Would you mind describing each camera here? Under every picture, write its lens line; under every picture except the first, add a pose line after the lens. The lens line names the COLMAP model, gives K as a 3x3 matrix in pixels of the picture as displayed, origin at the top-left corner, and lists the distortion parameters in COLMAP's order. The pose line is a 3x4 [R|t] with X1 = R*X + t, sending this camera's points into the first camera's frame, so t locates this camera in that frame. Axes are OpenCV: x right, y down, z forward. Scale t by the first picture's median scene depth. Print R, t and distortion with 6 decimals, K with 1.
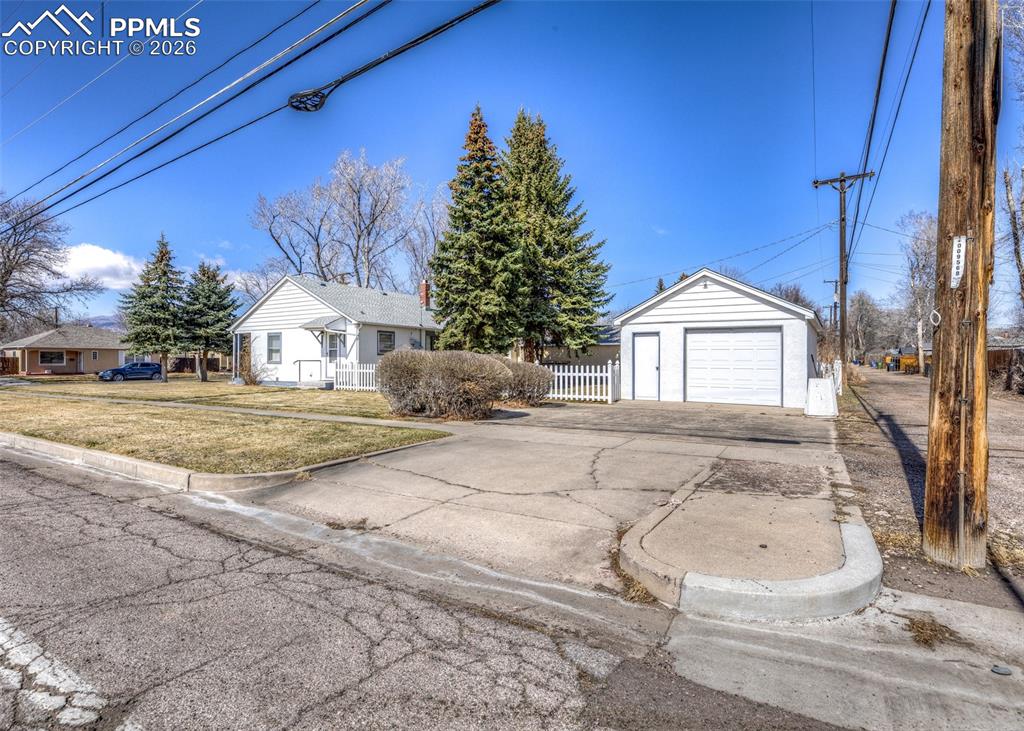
lens RADIAL K [[528.9, 0, 512.0], [0, 528.9, 365.5], [0, 0, 1]] dist [-0.002534, -0.000268]
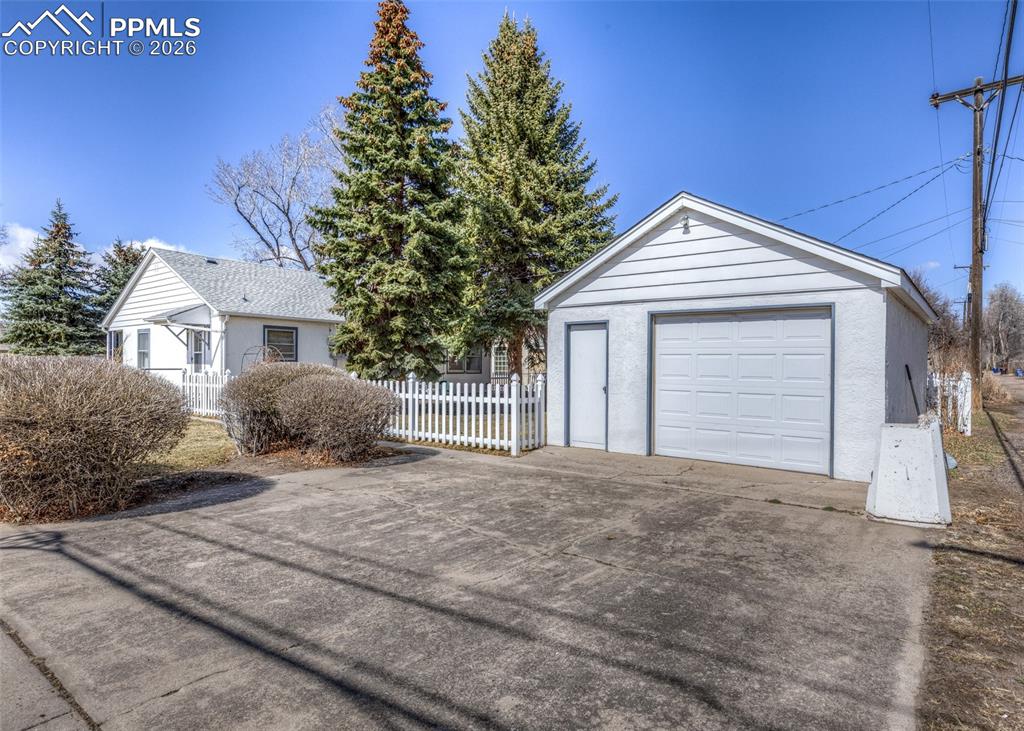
lens RADIAL K [[549.5, 0, 583.2], [0, 549.5, 374.3], [0, 0, 1]] dist [0.004454, 0.000082]
pose [[0.997812, 0.004713, -0.065949, 0.224288], [-0.004224, 0.999963, 0.007556, -0.010930], [0.065982, -0.007261, 0.997794, 0.346480]]
